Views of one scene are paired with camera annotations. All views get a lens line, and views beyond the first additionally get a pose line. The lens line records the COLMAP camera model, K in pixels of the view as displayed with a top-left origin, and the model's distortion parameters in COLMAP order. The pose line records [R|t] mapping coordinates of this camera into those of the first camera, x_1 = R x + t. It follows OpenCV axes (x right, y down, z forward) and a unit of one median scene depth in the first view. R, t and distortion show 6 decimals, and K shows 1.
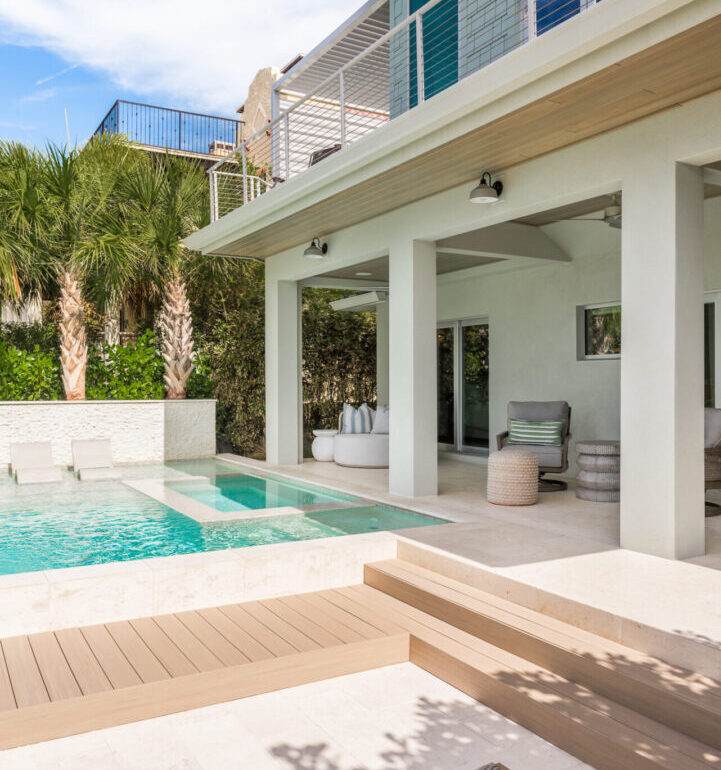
lens RADIAL K [[778.6, 0, 360.5], [0, 778.6, 385.0], [0, 0, 1]] dist [0.003431, -0.003990]
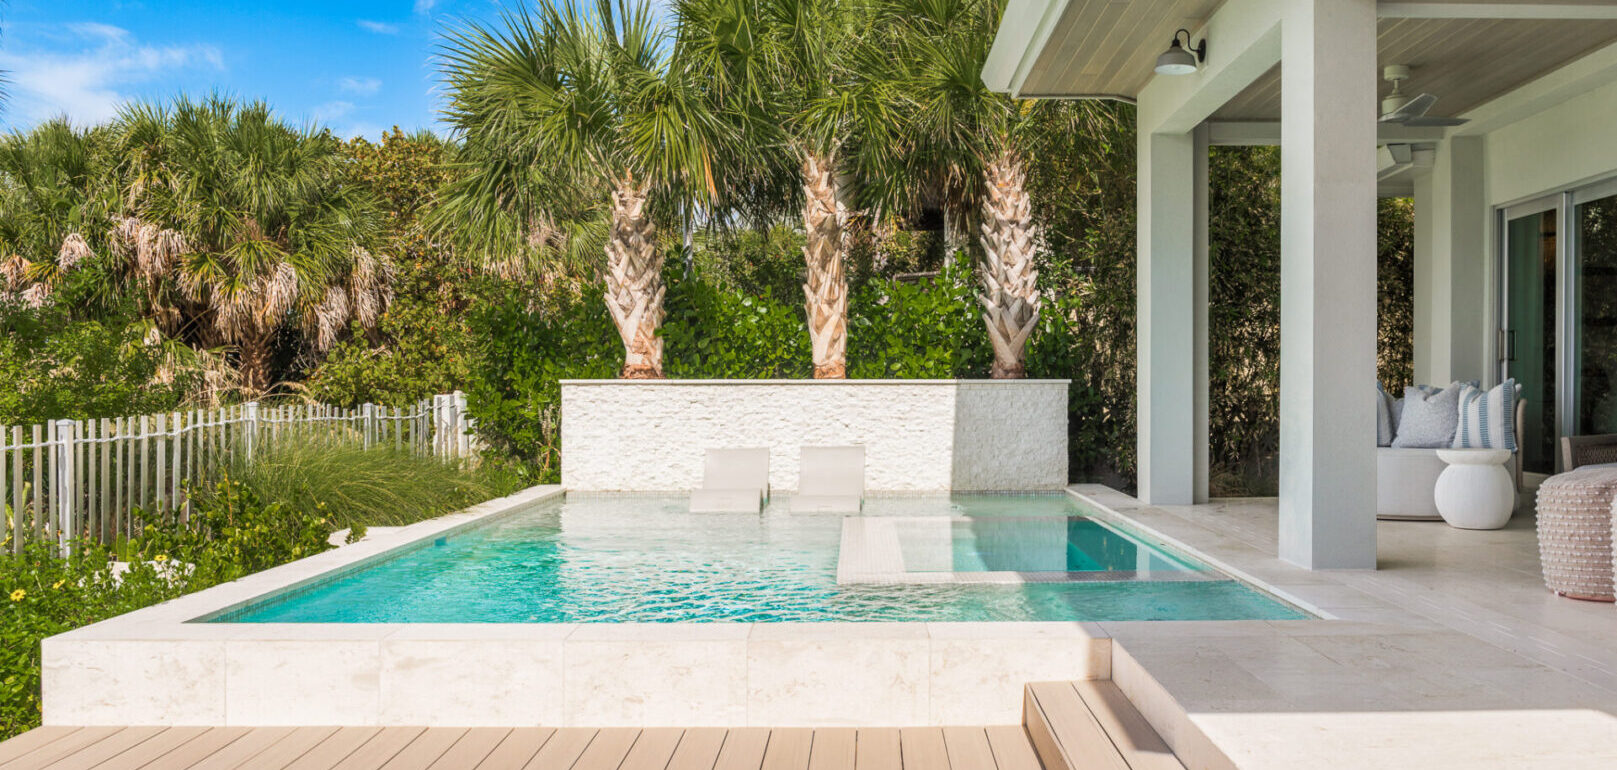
lens RADIAL K [[1407.0, 0, 808.5], [0, 1407.0, 385.0], [0, 0, 1]] dist [0.004588, -0.003967]
pose [[0.863087, 0.000438, -0.505055, 0.144188], [-0.002401, 0.999992, -0.003235, 0.026736], [0.505050, 0.004005, 0.863081, 0.103266]]
